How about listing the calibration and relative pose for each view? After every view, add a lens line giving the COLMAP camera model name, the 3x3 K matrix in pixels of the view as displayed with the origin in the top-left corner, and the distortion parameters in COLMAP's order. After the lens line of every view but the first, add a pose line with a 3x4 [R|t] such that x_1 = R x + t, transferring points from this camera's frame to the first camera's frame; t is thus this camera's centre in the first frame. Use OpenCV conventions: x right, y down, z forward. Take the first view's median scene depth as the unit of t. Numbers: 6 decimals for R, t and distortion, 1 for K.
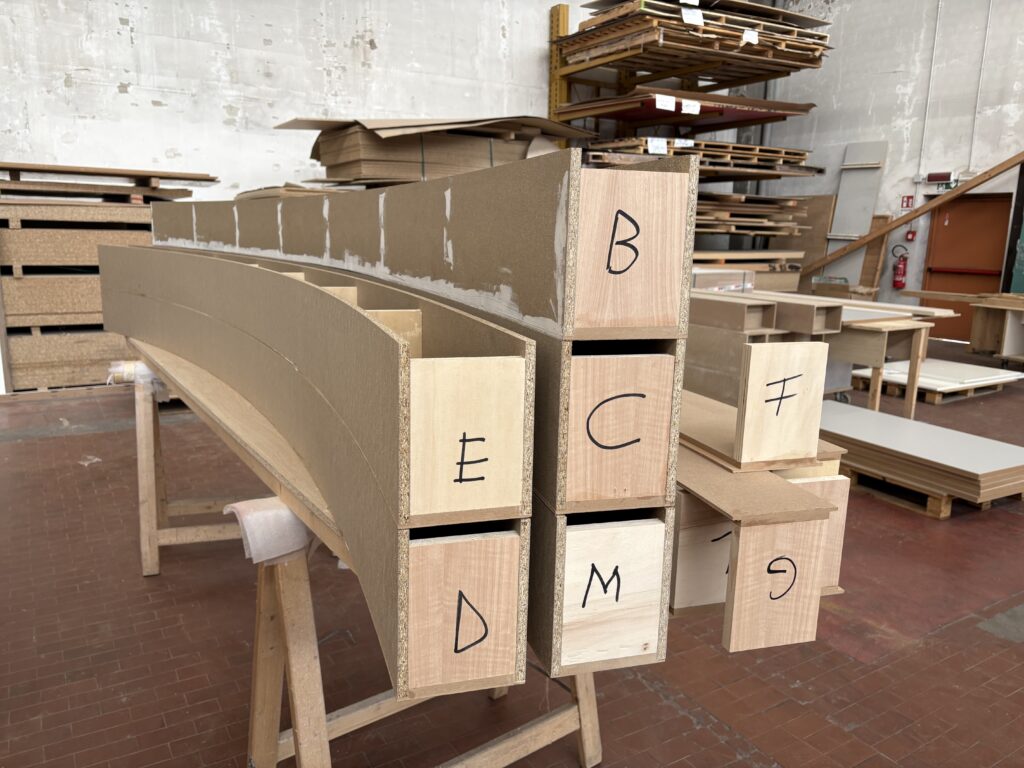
lens RADIAL K [[763.7, 0, 512.0], [0, 763.7, 384.0], [0, 0, 1]] dist [0.042518, -0.066990]
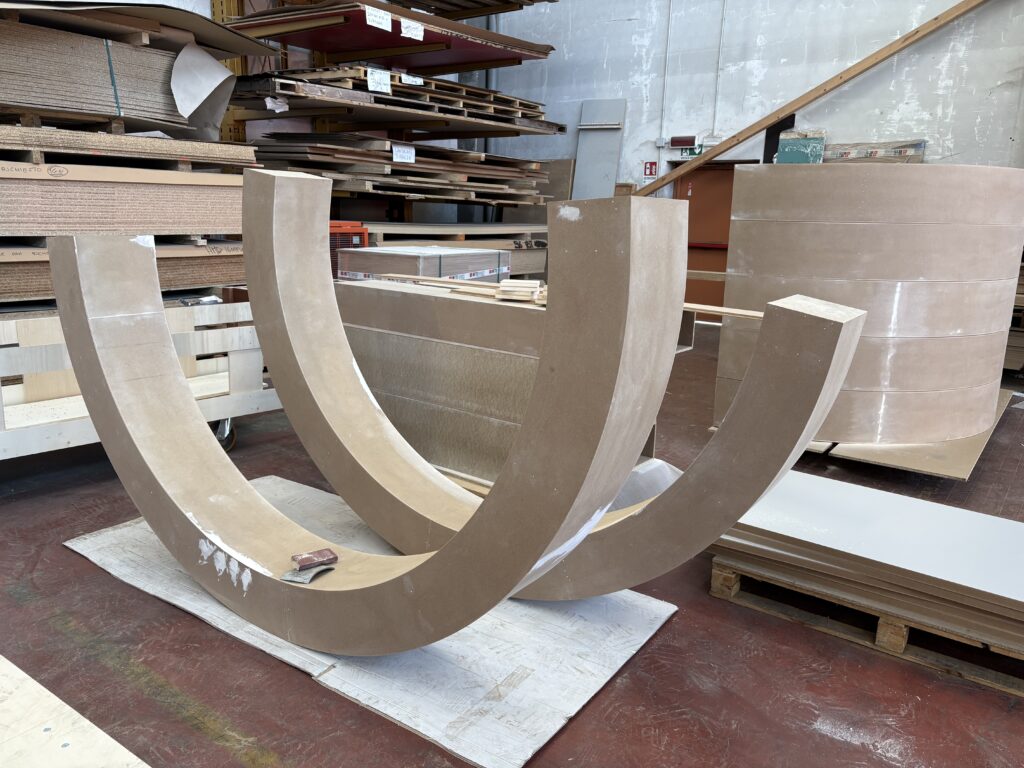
lens RADIAL K [[763.7, 0, 512.0], [0, 763.7, 384.0], [0, 0, 1]] dist [0.042518, -0.066990]
pose [[0.929808, -0.074268, 0.360473, 0.024503], [0.061935, 0.997035, 0.045664, -0.039190], [-0.362796, -0.020133, 0.931651, 0.228343]]
